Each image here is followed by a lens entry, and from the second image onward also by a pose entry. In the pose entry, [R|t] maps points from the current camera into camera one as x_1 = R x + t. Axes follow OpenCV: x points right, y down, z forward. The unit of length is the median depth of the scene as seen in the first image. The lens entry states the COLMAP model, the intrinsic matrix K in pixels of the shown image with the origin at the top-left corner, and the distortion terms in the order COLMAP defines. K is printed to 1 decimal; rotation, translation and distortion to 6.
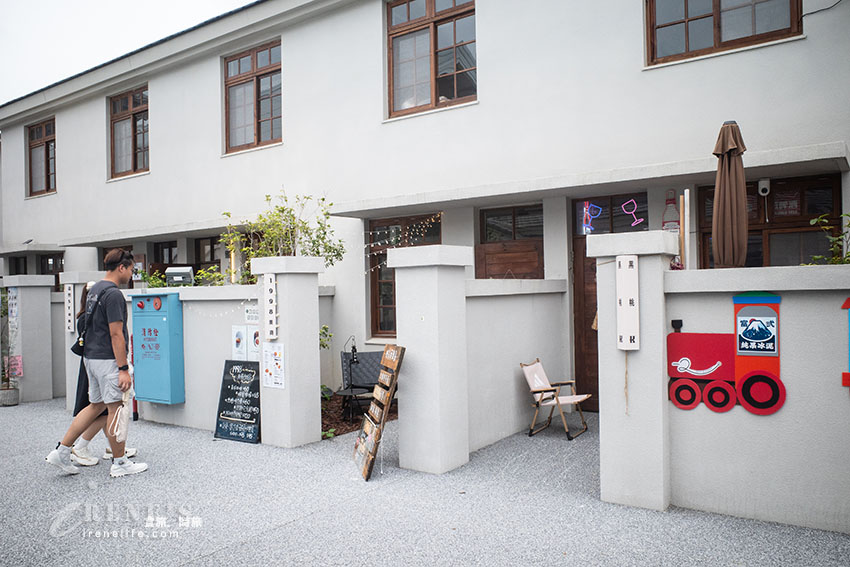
lens RADIAL K [[672.8, 0, 425.7], [0, 672.8, 291.4], [0, 0, 1]] dist [-0.067139, 0.078581]
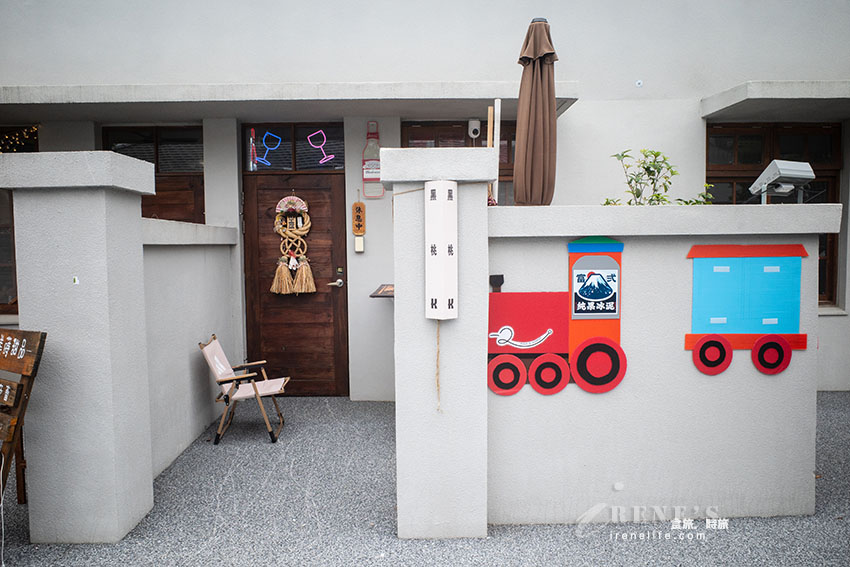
lens RADIAL K [[672.8, 0, 425.7], [0, 672.8, 291.4], [0, 0, 1]] dist [-0.067139, 0.078581]
pose [[0.806049, -0.026228, 0.591268, -0.122341], [-0.005885, 0.998613, 0.052321, 0.022779], [-0.591820, -0.045653, 0.804776, 0.456597]]
